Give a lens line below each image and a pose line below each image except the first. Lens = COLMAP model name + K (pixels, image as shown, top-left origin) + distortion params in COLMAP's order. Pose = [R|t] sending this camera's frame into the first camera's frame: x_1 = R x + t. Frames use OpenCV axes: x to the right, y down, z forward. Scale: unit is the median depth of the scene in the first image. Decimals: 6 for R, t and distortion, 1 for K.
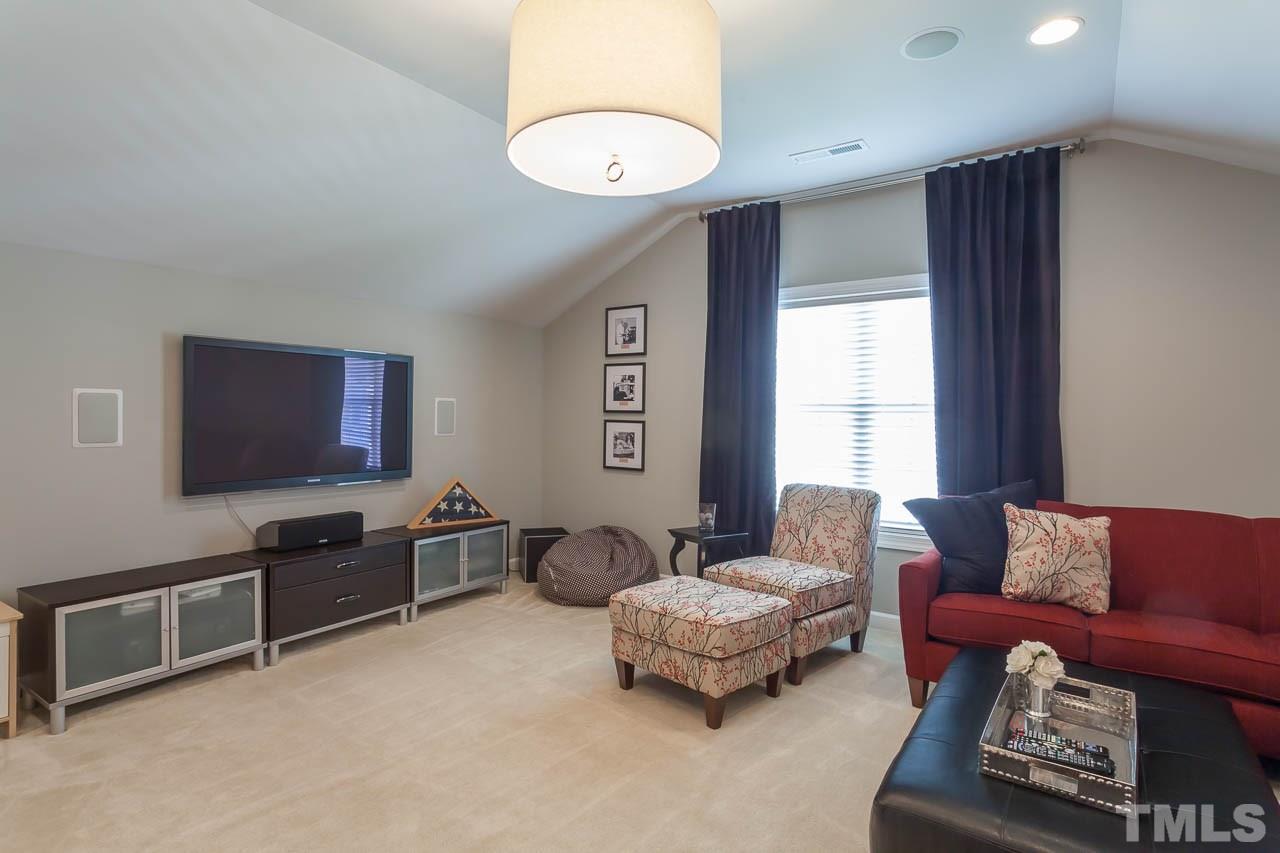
lens RADIAL K [[647.6, 0, 635.8], [0, 647.6, 417.7], [0, 0, 1]] dist [-0.001301, 0.000921]
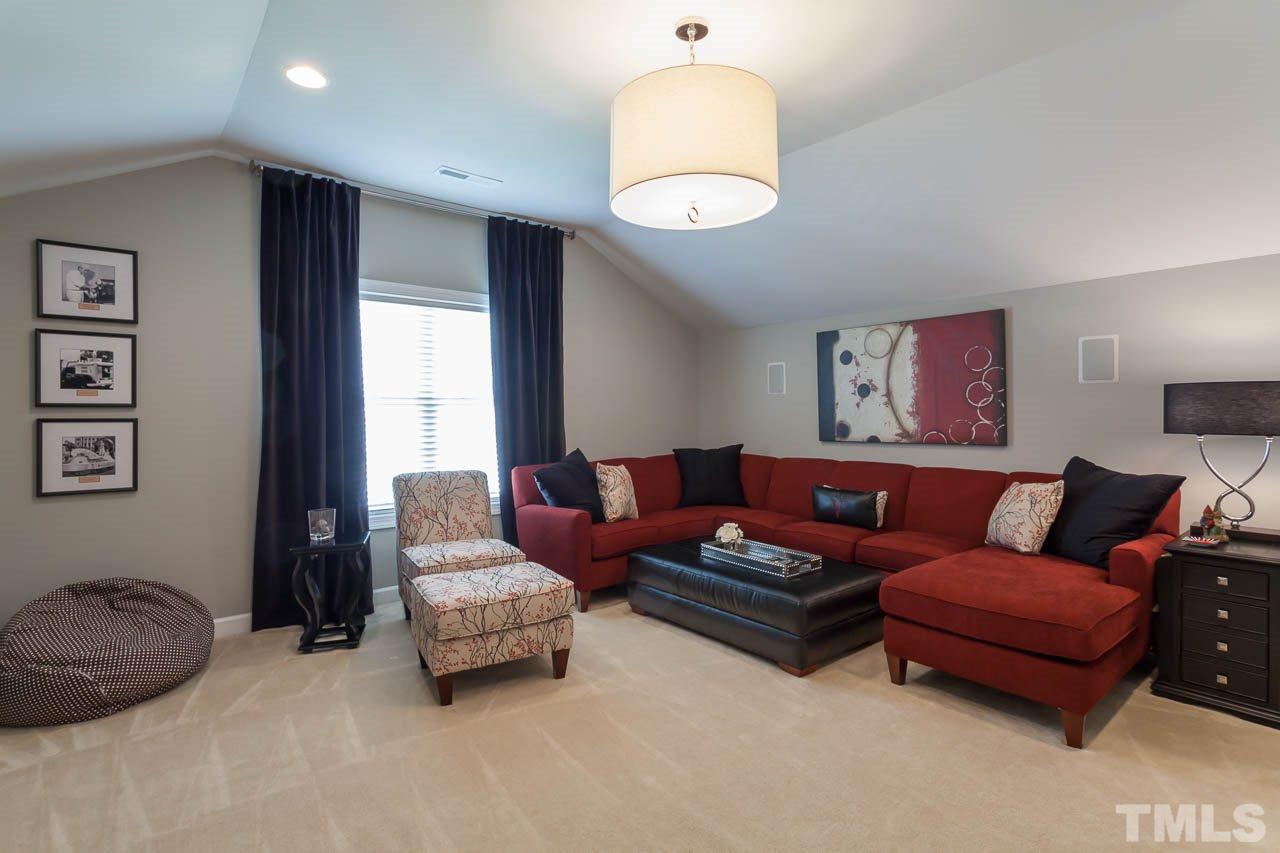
lens RADIAL K [[619.4, 0, 617.4], [0, 619.4, 410.1], [0, 0, 1]] dist [-0.005310, 0.004160]
pose [[0.272338, -0.010701, 0.962142, -0.485488], [0.013370, 0.999884, 0.007336, -0.002133], [-0.962109, 0.010866, 0.272449, 0.320011]]
